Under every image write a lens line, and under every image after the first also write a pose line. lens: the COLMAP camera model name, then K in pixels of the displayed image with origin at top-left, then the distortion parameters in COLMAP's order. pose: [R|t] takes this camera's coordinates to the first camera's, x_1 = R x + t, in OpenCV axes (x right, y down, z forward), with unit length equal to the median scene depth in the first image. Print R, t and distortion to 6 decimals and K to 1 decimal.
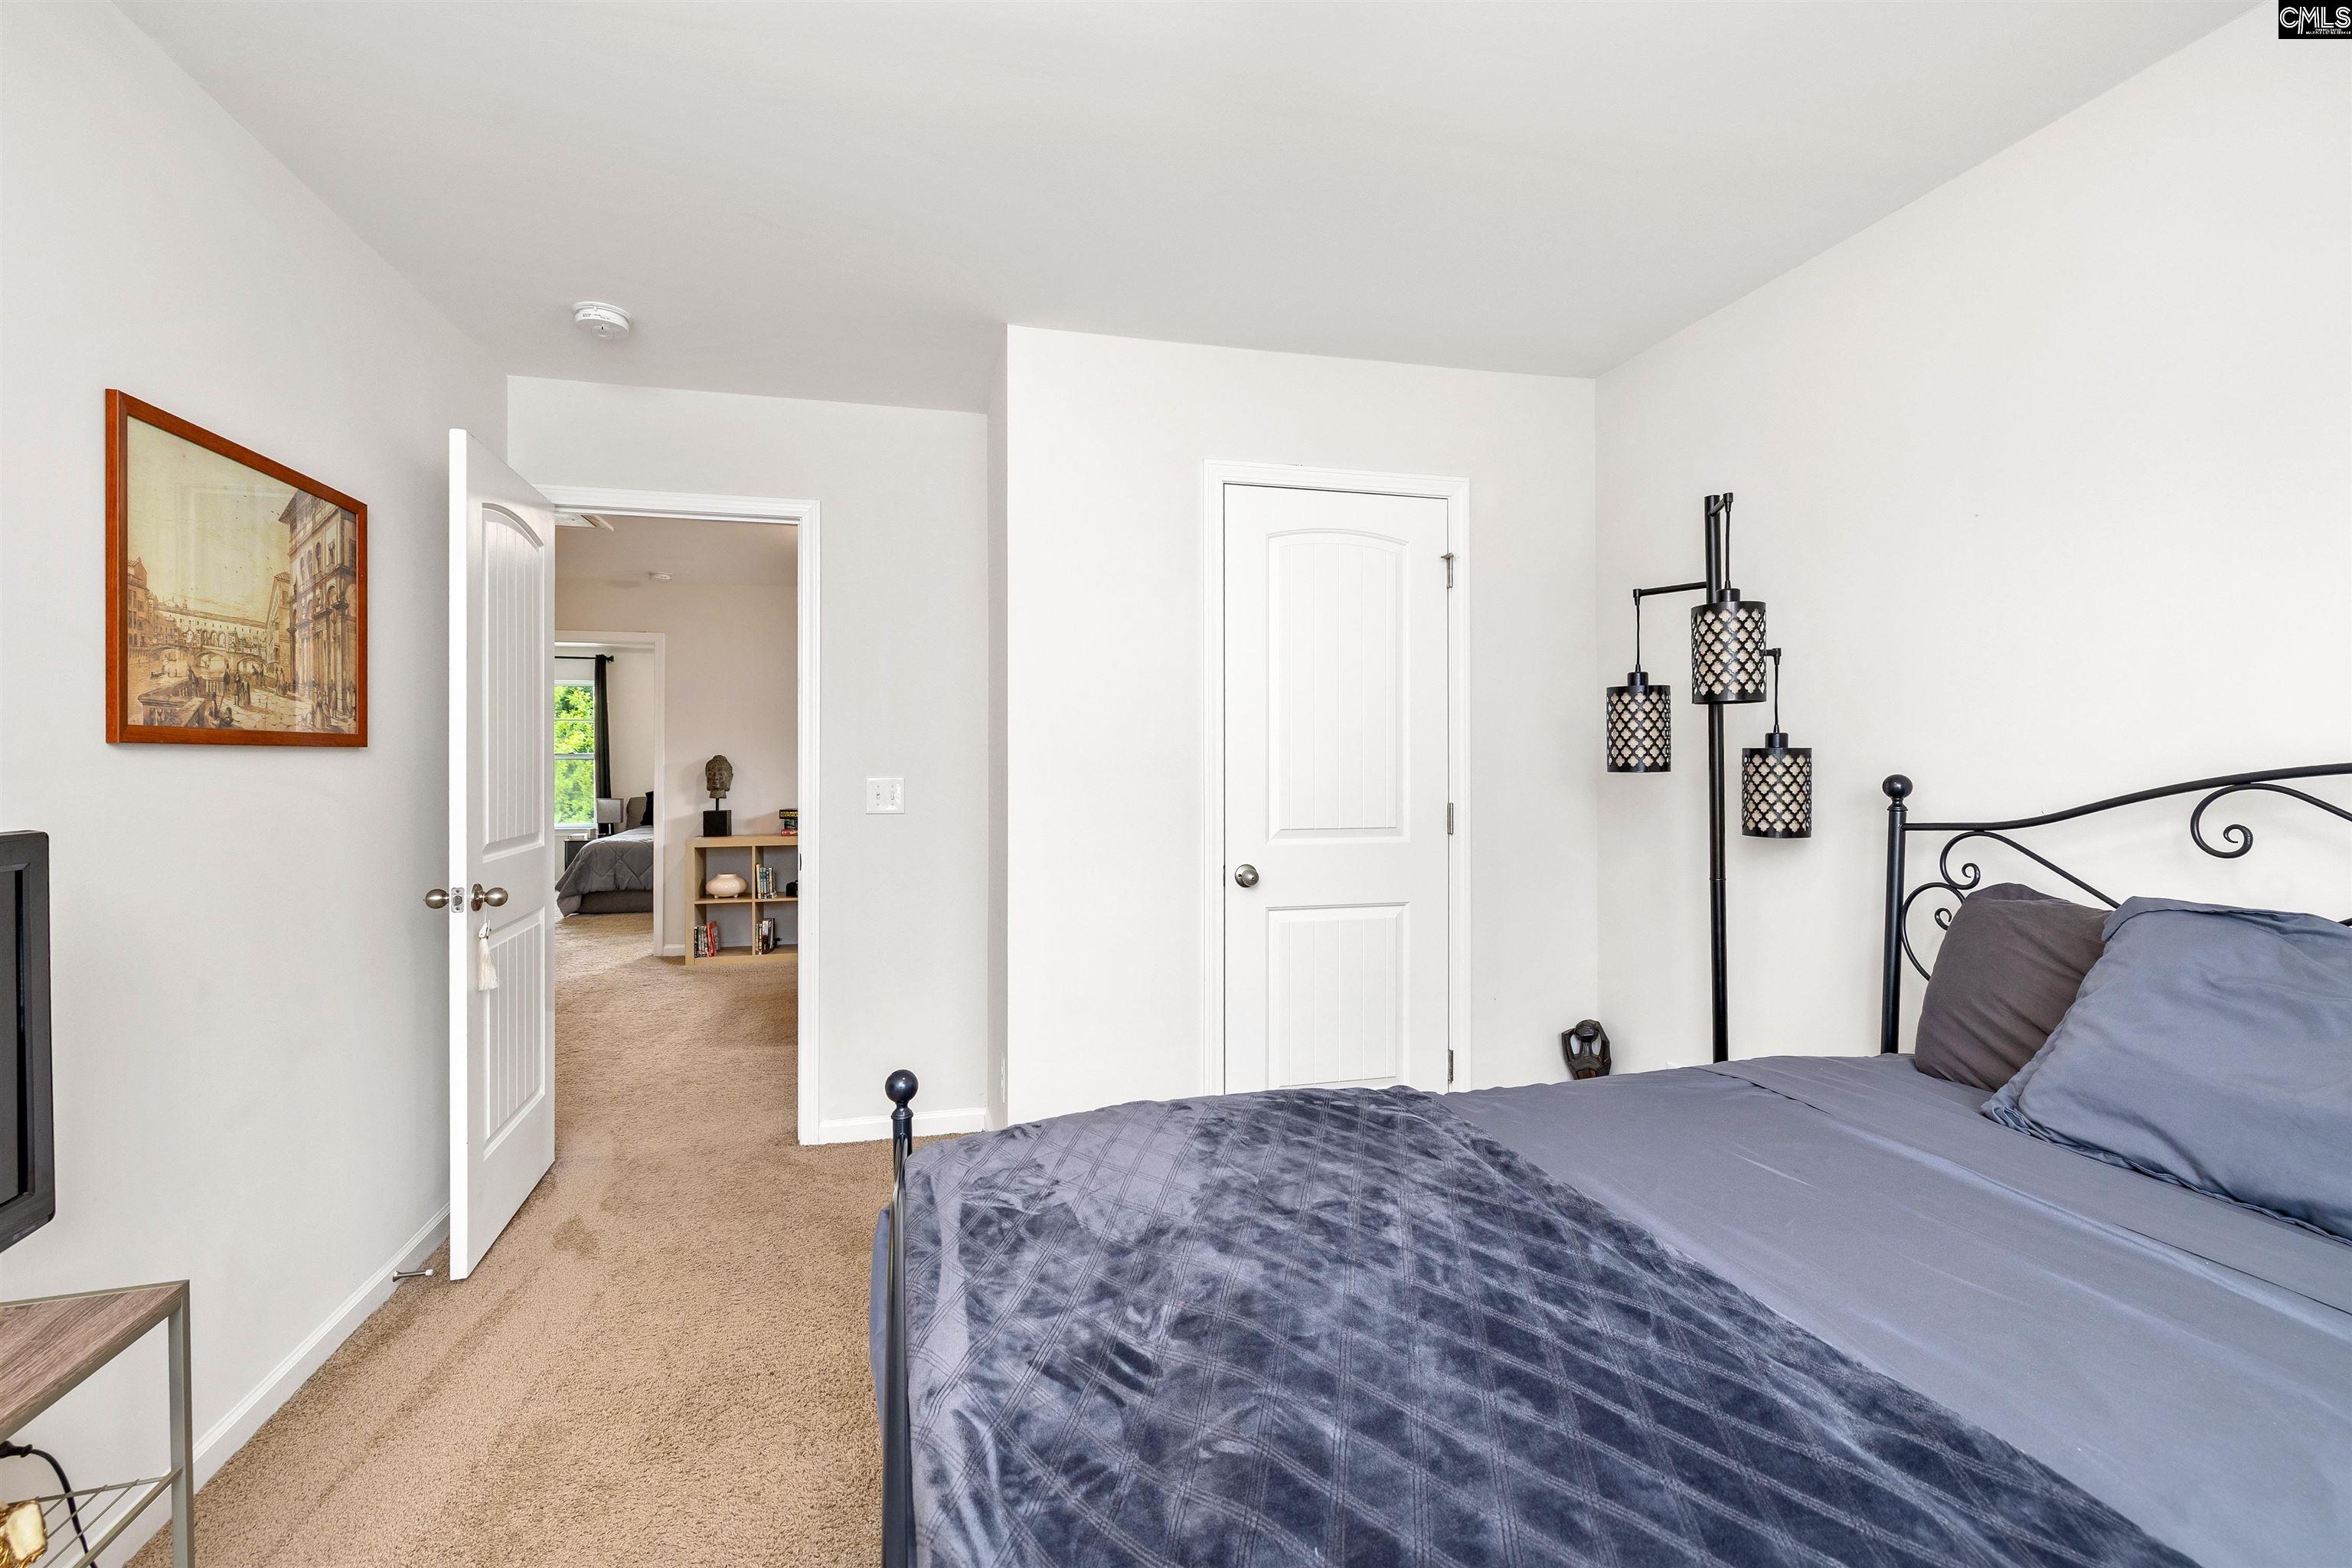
lens RADIAL K [[1025.3, 0, 1170.2], [0, 1025.3, 766.5], [0, 0, 1]] dist [0.001554, -0.000021]
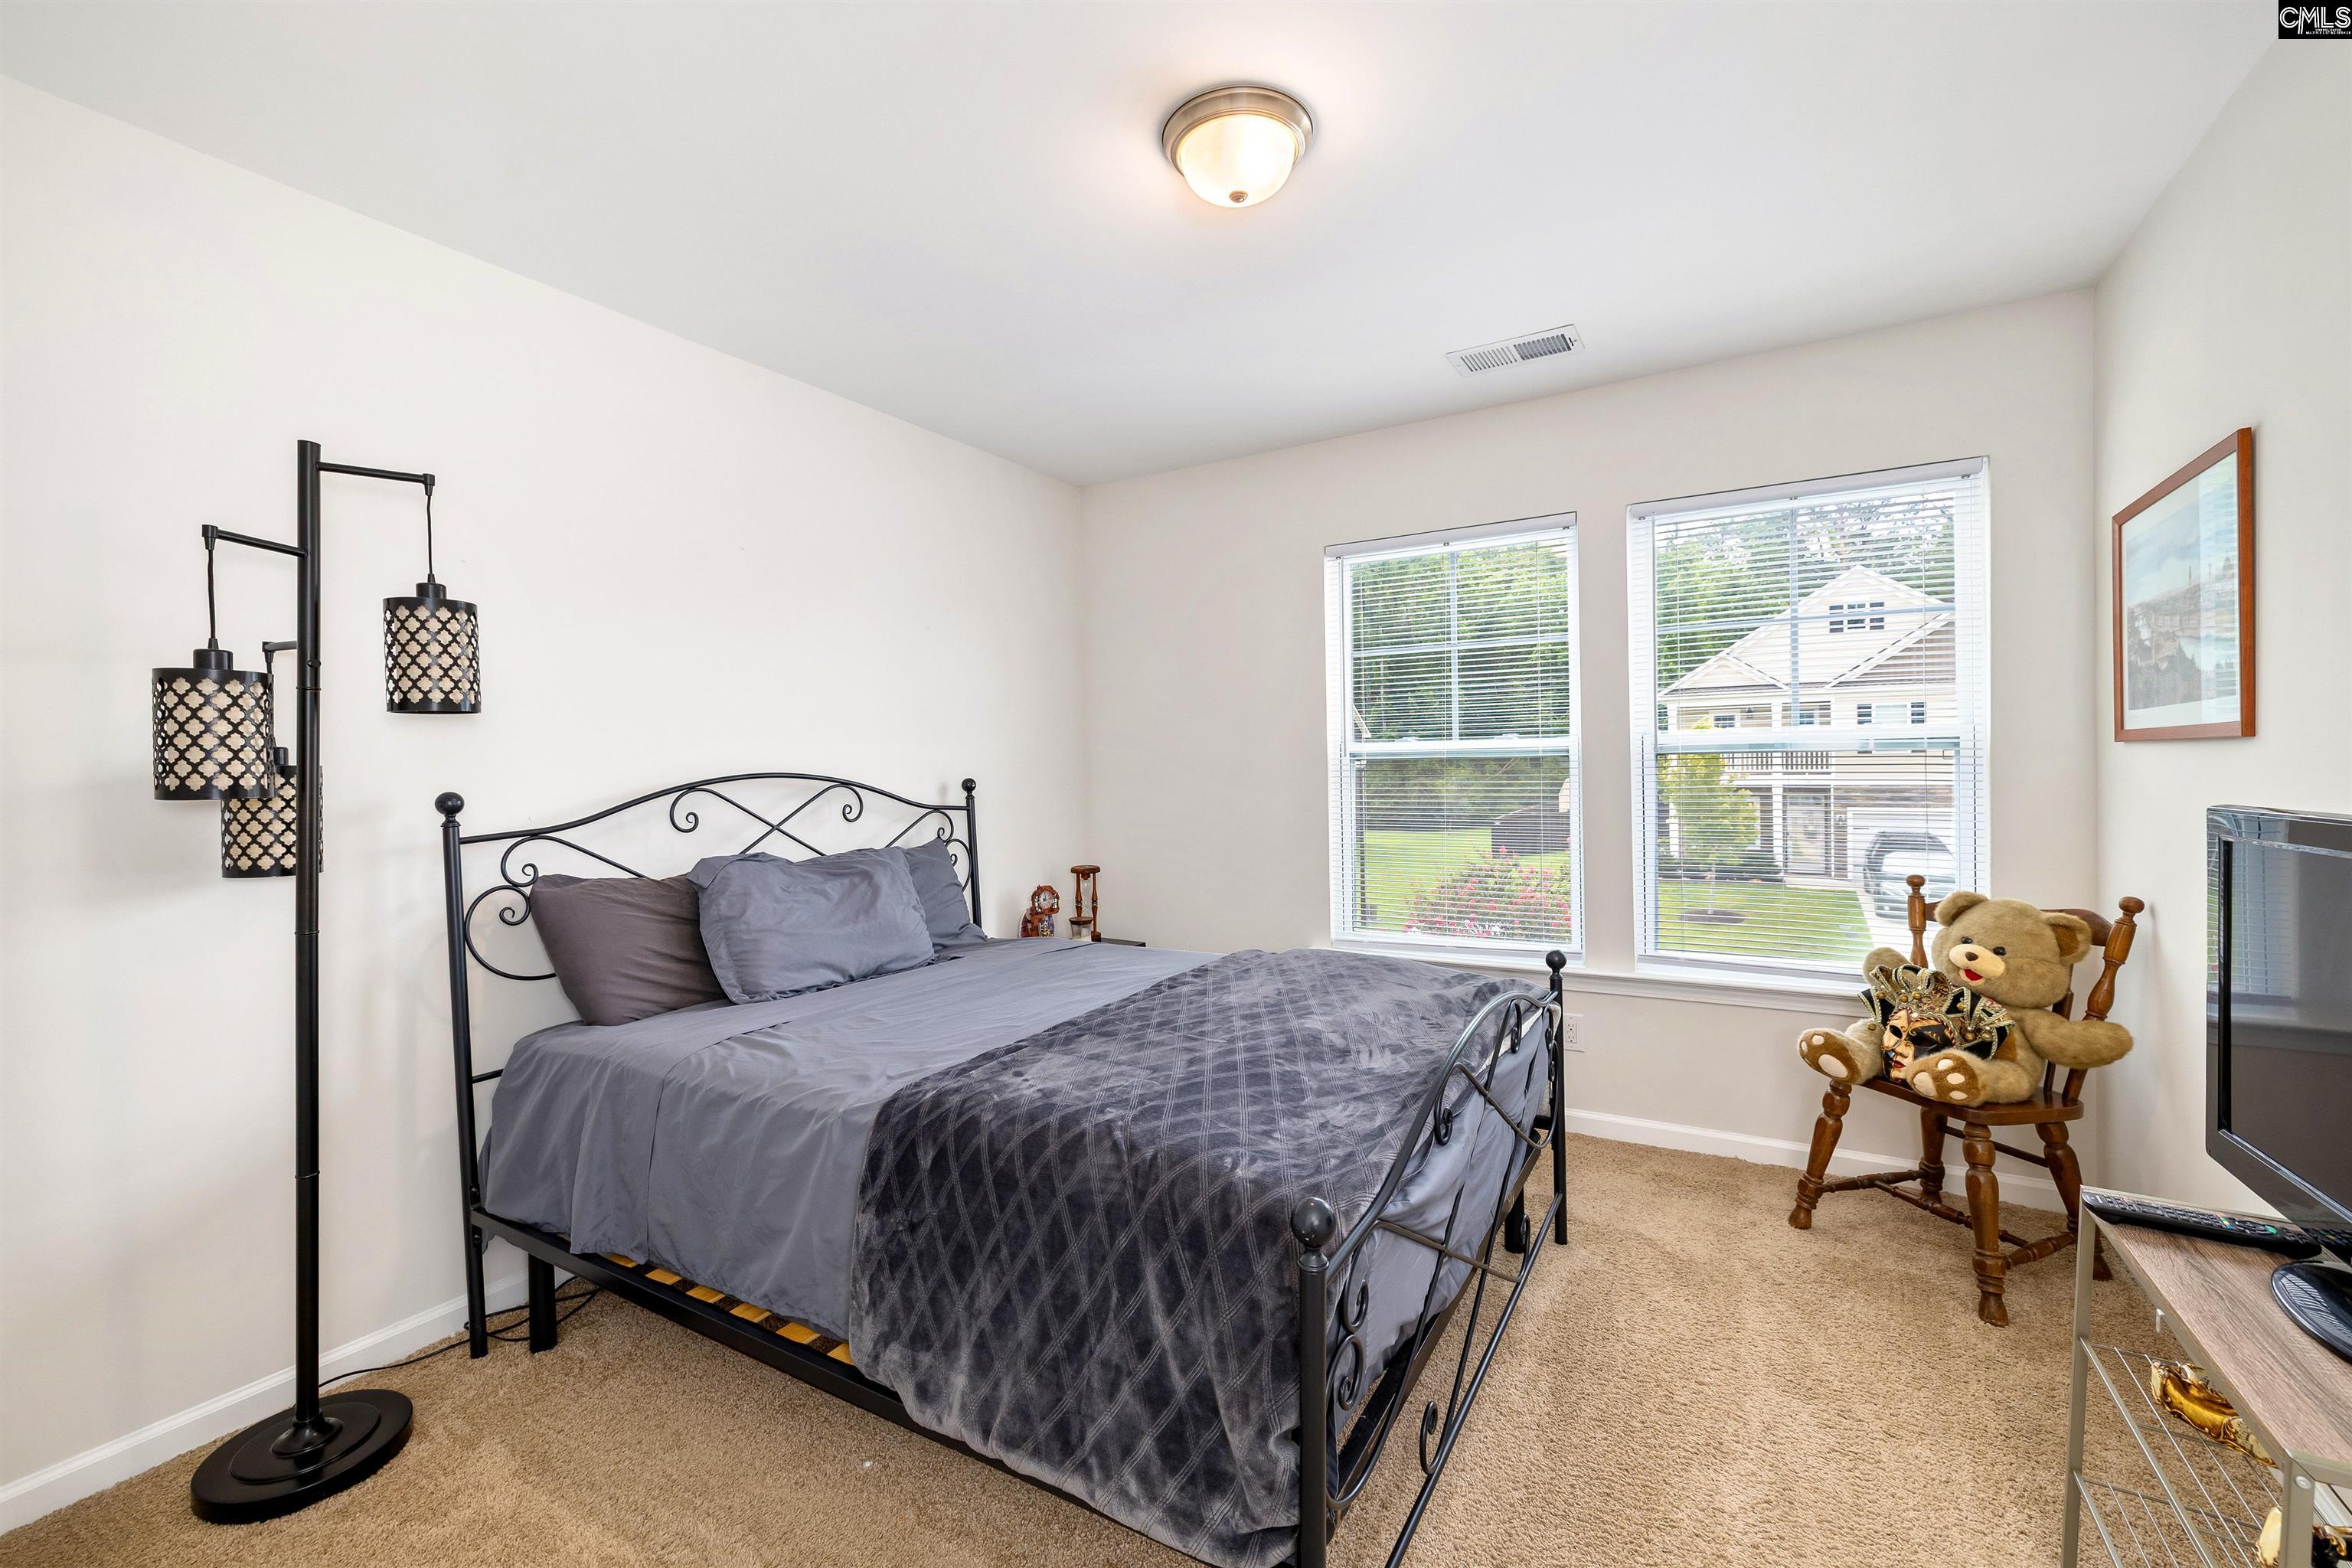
lens RADIAL K [[1025.3, 0, 1170.2], [0, 1025.3, 766.5], [0, 0, 1]] dist [0.001554, -0.000021]
pose [[-0.713866, 0.024757, 0.699845, -0.568349], [0.032499, 0.999469, -0.002206, 0.008217], [-0.699528, 0.021170, -0.714292, 1.289901]]
